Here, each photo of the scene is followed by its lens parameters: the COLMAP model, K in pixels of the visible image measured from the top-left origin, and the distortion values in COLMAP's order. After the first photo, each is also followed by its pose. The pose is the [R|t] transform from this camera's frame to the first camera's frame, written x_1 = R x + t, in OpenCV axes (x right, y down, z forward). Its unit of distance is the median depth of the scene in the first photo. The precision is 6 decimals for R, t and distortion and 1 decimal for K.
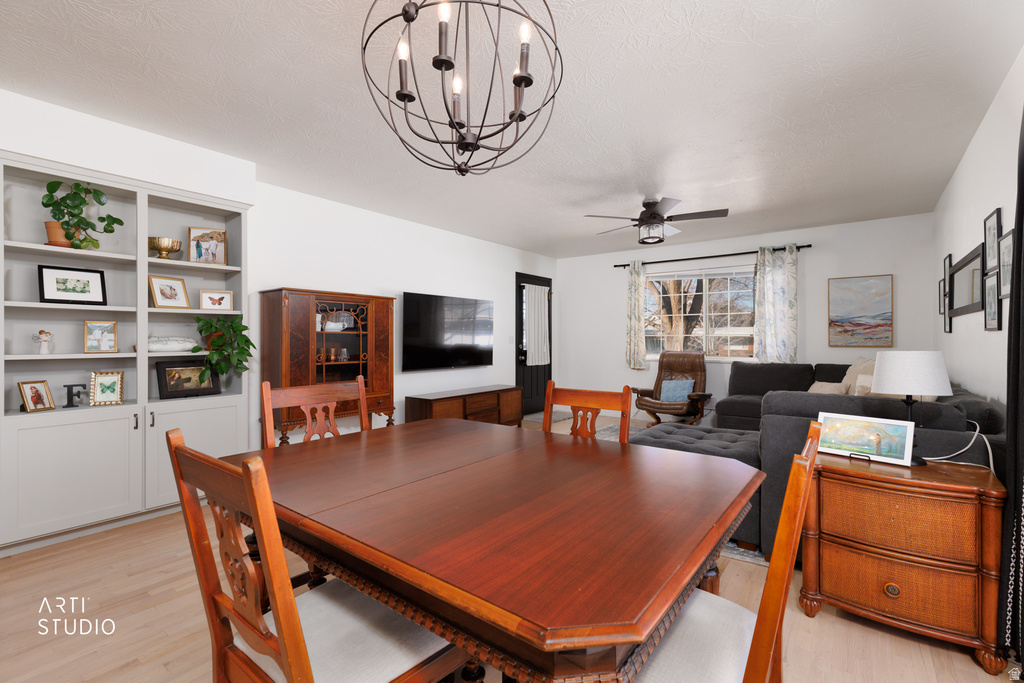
lens RADIAL K [[456.7, 0, 523.0], [0, 456.7, 342.0], [0, 0, 1]] dist [0.005748, -0.000450]
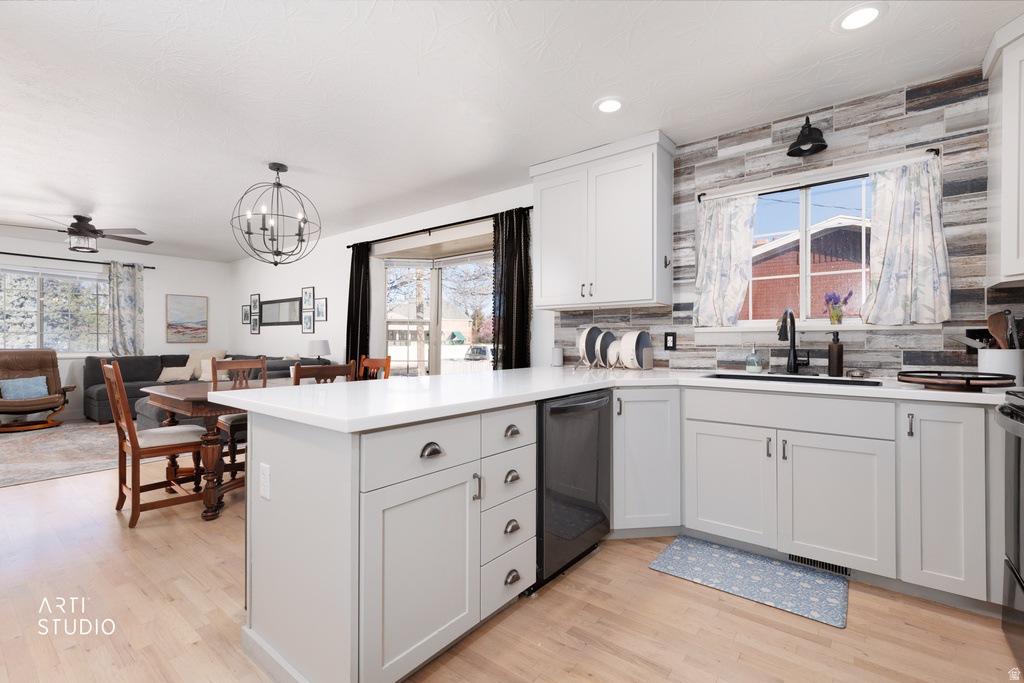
lens RADIAL K [[456.7, 0, 514.9], [0, 456.7, 341.0], [0, 0, 1]] dist [0.005748, -0.000450]
pose [[0.025120, 0.000721, 0.999684, -0.711899], [0.007702, 0.999970, -0.000915, 0.014311], [-0.999655, 0.007723, 0.025113, -0.097275]]
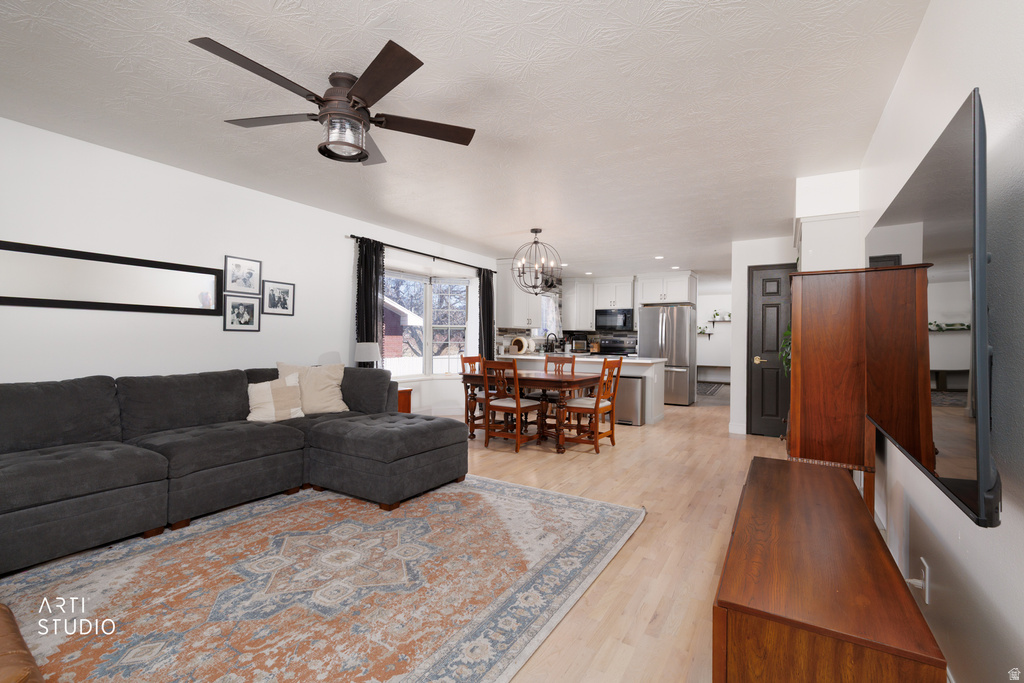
lens RADIAL K [[456.7, 0, 514.5], [0, 456.7, 340.0], [0, 0, 1]] dist [0.005748, -0.000450]
pose [[-0.994336, -0.012442, -0.105555, 0.120291], [-0.013730, 0.999840, 0.011483, -0.011374], [0.105395, 0.012867, -0.994347, 1.309305]]
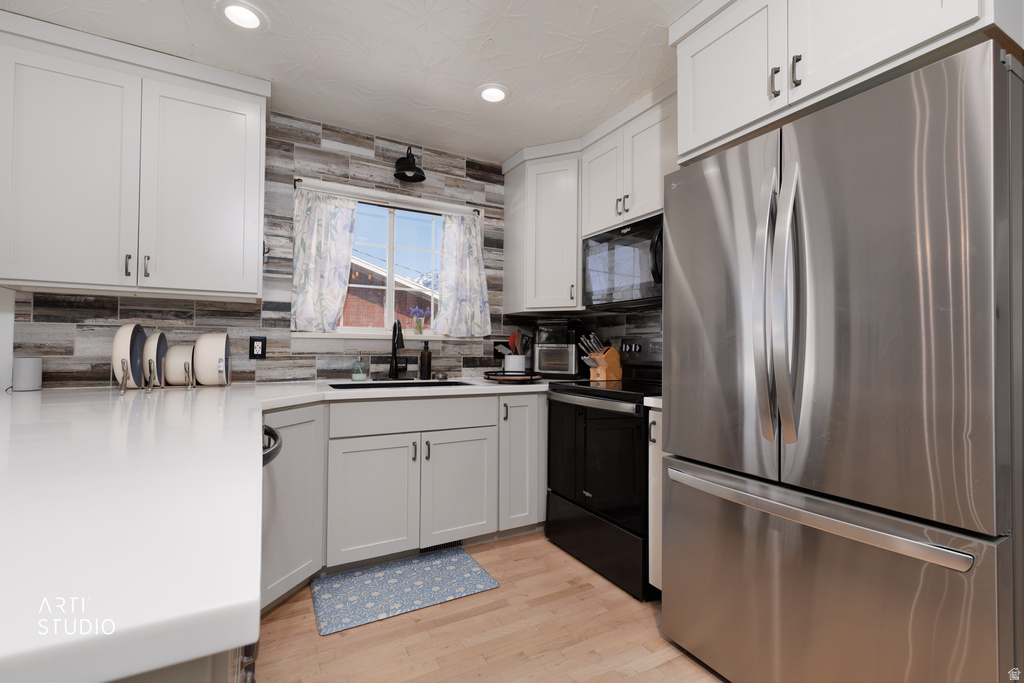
lens RADIAL K [[456.7, 0, 515.2], [0, 456.7, 339.5], [0, 0, 1]] dist [0.005748, -0.000450]
pose [[-0.911872, 0.001589, 0.410471, -0.546754], [-0.005598, 0.999851, -0.016306, 0.013372], [-0.410436, -0.017167, -0.911728, 0.044934]]
